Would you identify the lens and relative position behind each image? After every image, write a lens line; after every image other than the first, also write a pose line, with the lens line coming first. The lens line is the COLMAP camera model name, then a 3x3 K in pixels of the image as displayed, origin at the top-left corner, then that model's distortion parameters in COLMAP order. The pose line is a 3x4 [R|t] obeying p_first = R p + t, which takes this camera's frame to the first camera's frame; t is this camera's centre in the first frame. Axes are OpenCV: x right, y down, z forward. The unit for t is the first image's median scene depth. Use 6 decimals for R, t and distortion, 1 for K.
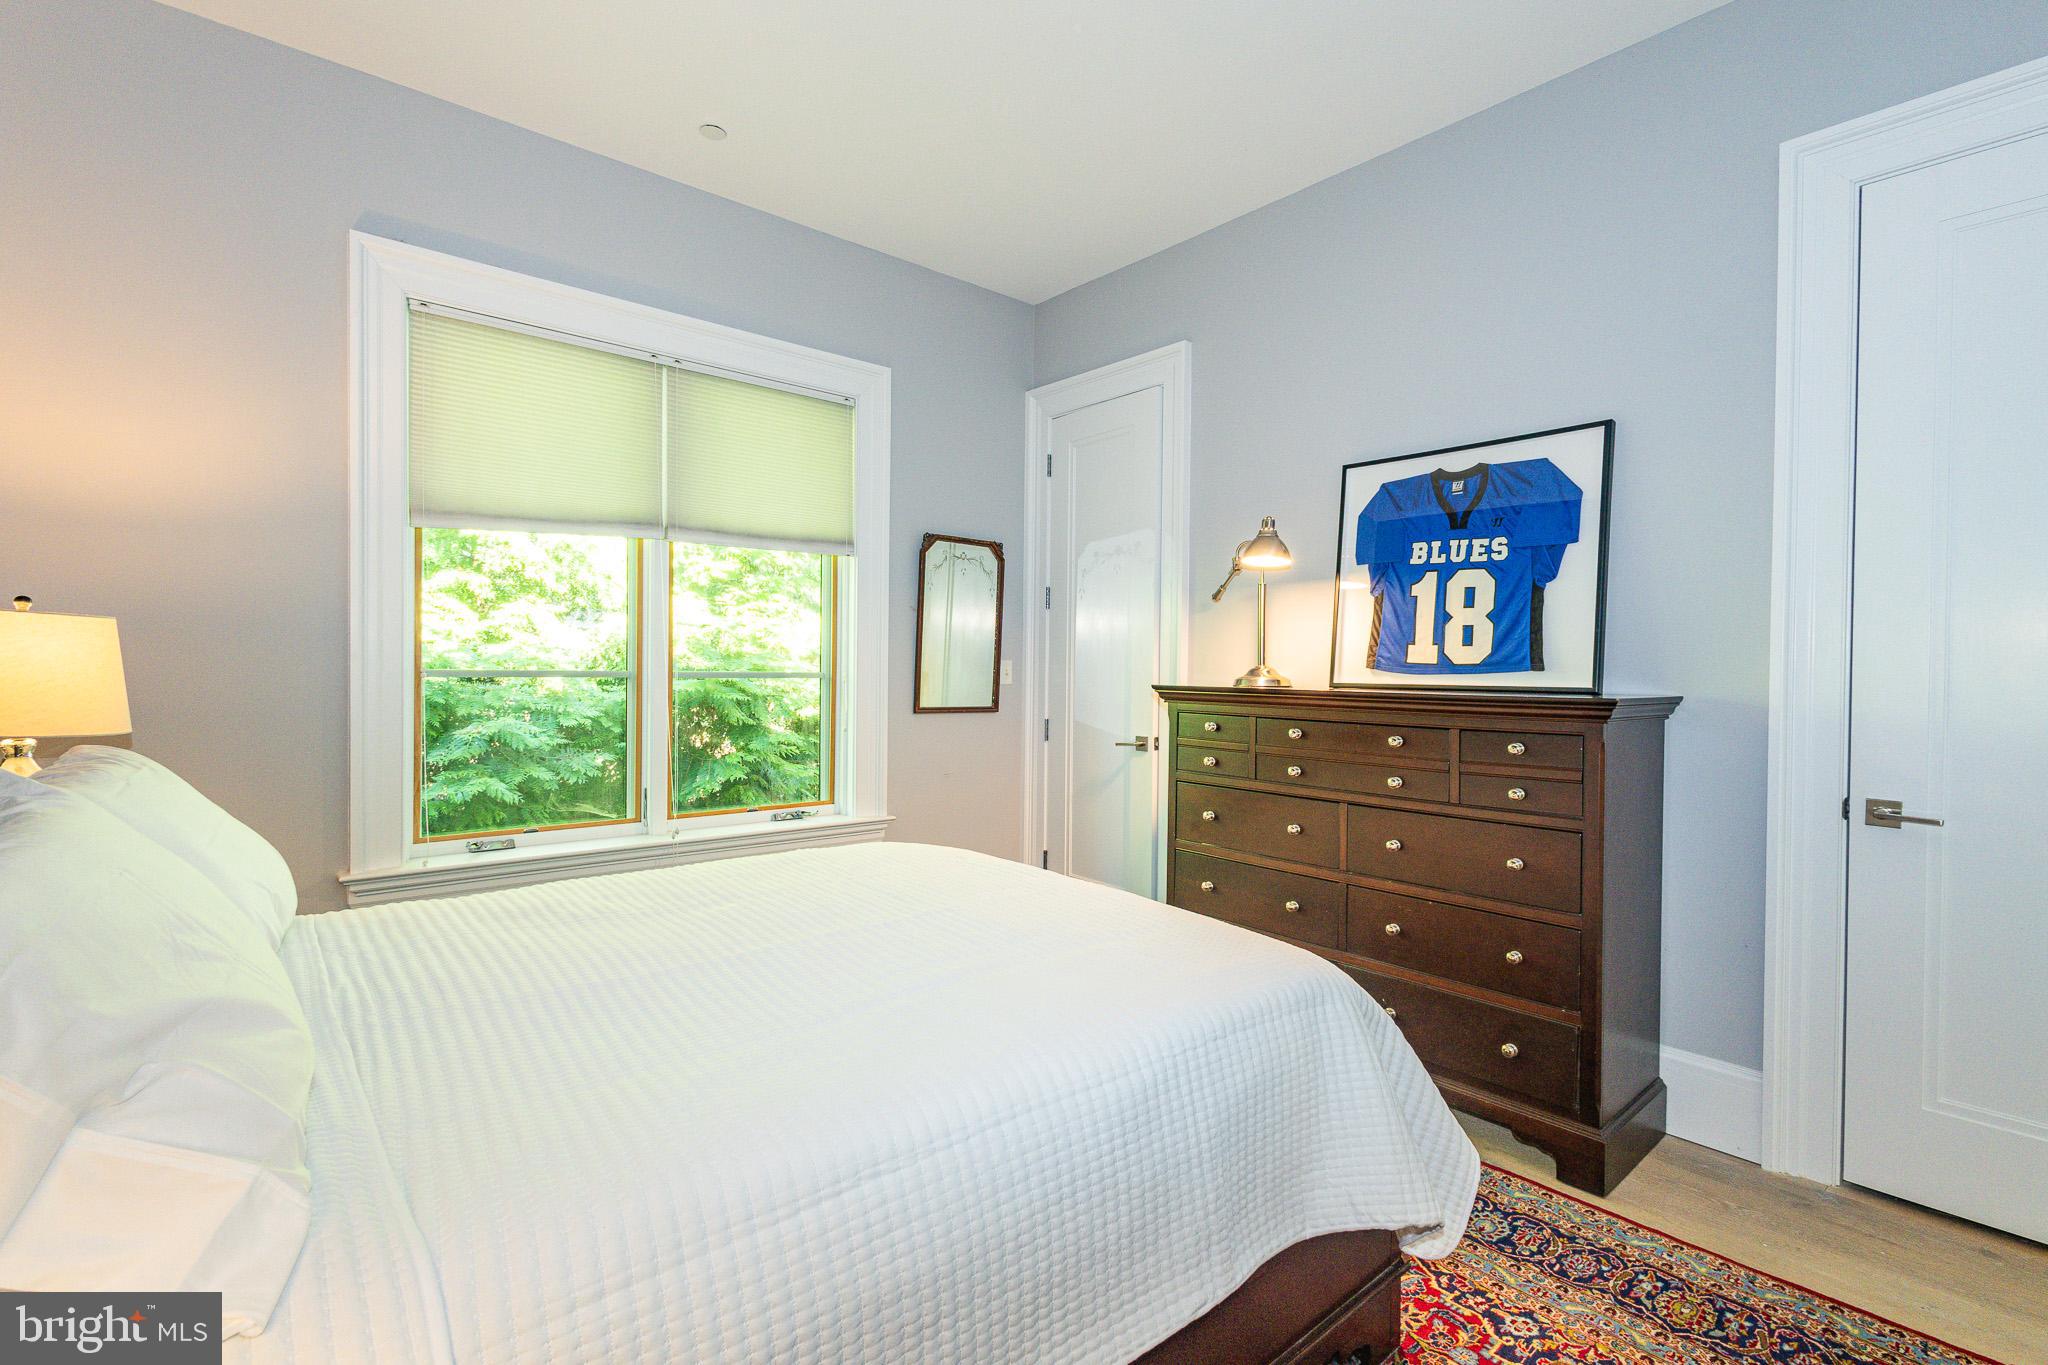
lens RADIAL K [[938.7, 0, 1005.8], [0, 938.7, 685.8], [0, 0, 1]] dist [0.005566, -0.001736]
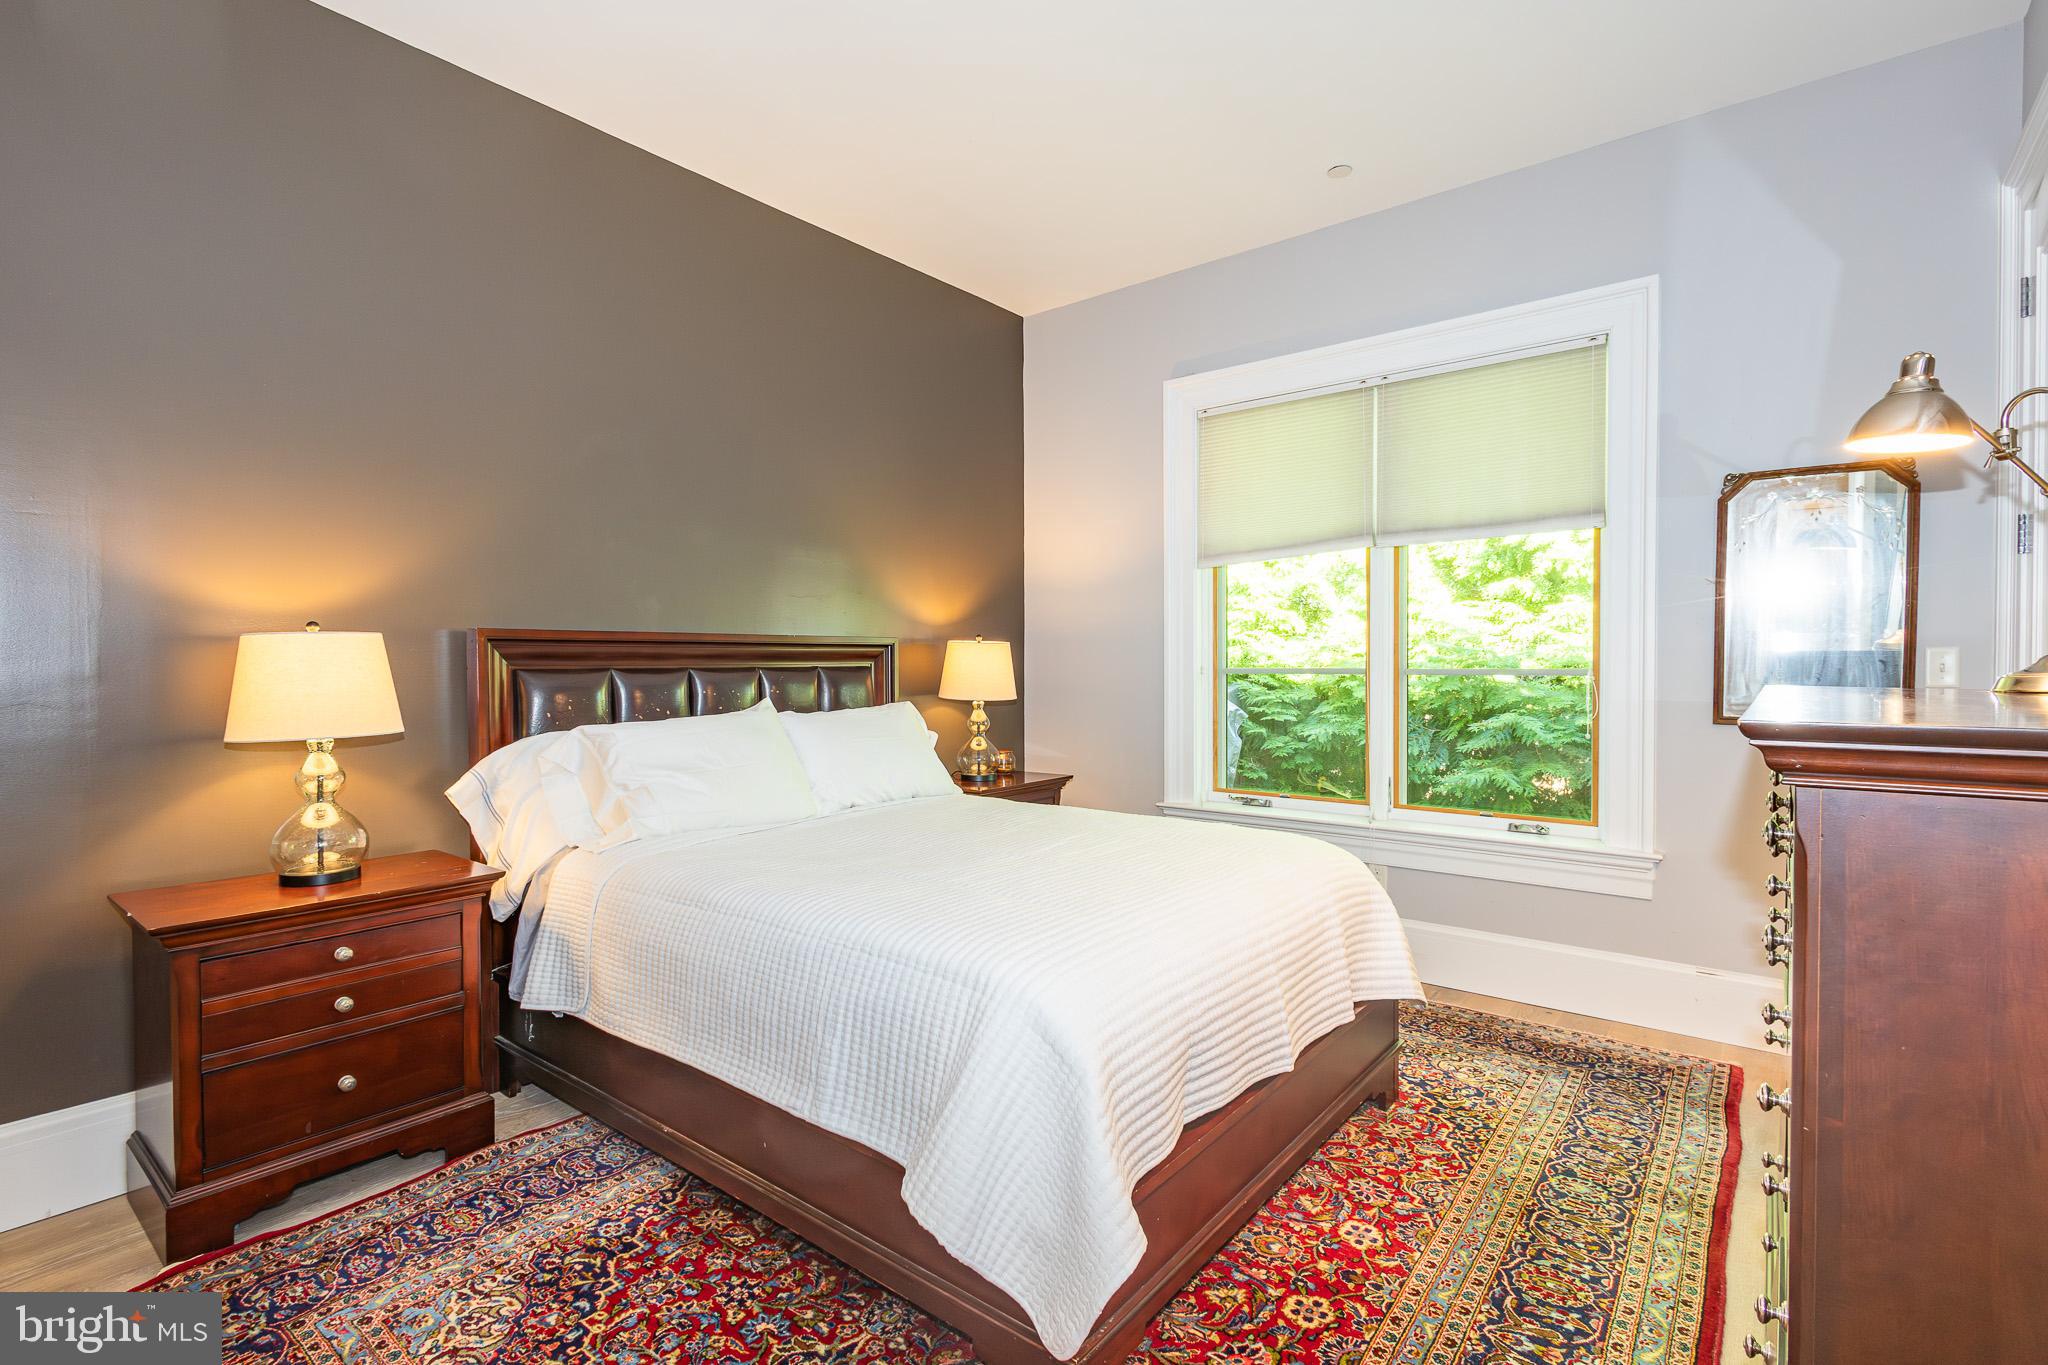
lens RADIAL K [[938.7, 0, 1019.9], [0, 938.7, 676.9], [0, 0, 1]] dist [0.005566, -0.001736]
pose [[0.194677, 0.002068, -0.980865, 0.618715], [-0.012578, 0.999921, -0.000389, 0.000255], [0.980787, 0.012413, 0.194688, 0.387109]]
